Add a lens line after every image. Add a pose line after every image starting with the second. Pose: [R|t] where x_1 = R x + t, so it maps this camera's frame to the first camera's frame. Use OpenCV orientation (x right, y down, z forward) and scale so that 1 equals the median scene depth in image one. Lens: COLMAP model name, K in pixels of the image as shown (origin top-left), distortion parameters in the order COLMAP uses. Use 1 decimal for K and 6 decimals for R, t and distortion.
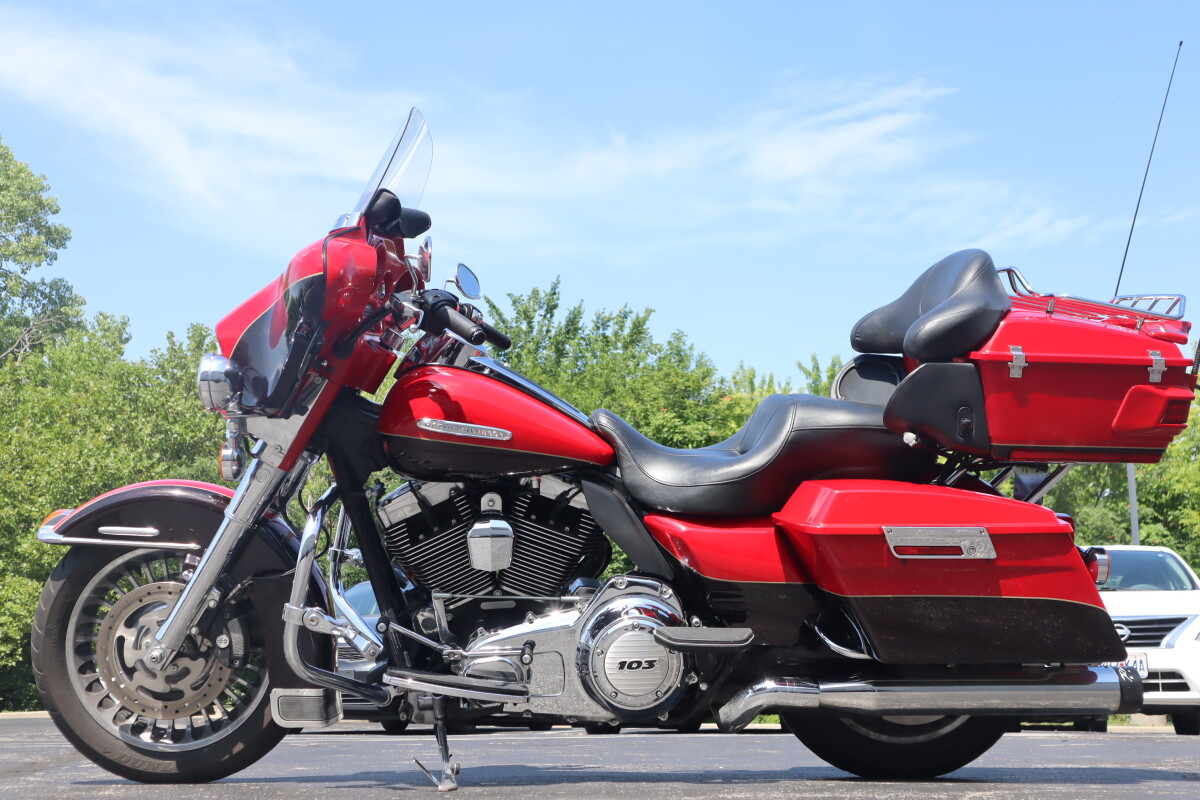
lens RADIAL K [[1462.2, 0, 600.0], [0, 1462.2, 400.0], [0, 0, 1]] dist [-0.001203, 0.020604]
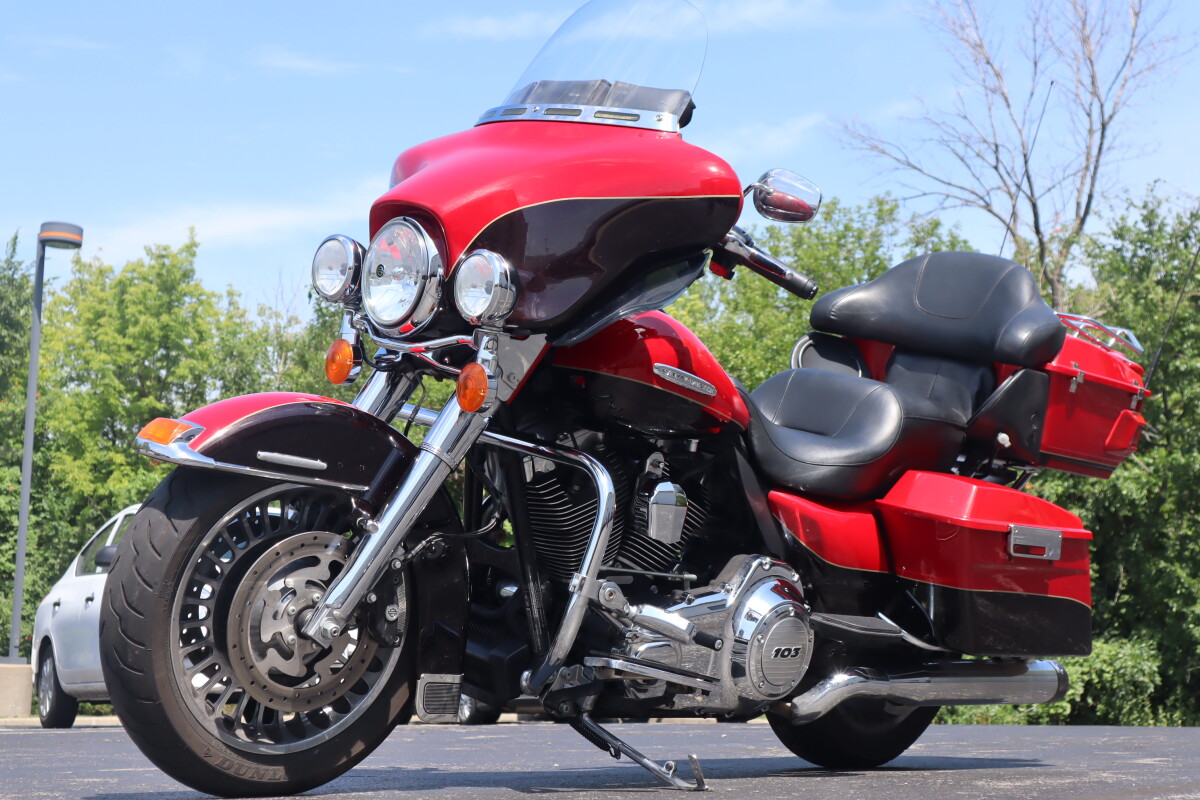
lens RADIAL K [[1907.9, 0, 600.0], [0, 1907.9, 400.0], [0, 0, 1]] dist [-0.026546, 0.042601]
pose [[0.737719, 0.106070, 0.666723, -0.868343], [-0.141762, 0.989901, -0.000627, 0.038797], [-0.660056, -0.094053, 0.745305, 0.184515]]
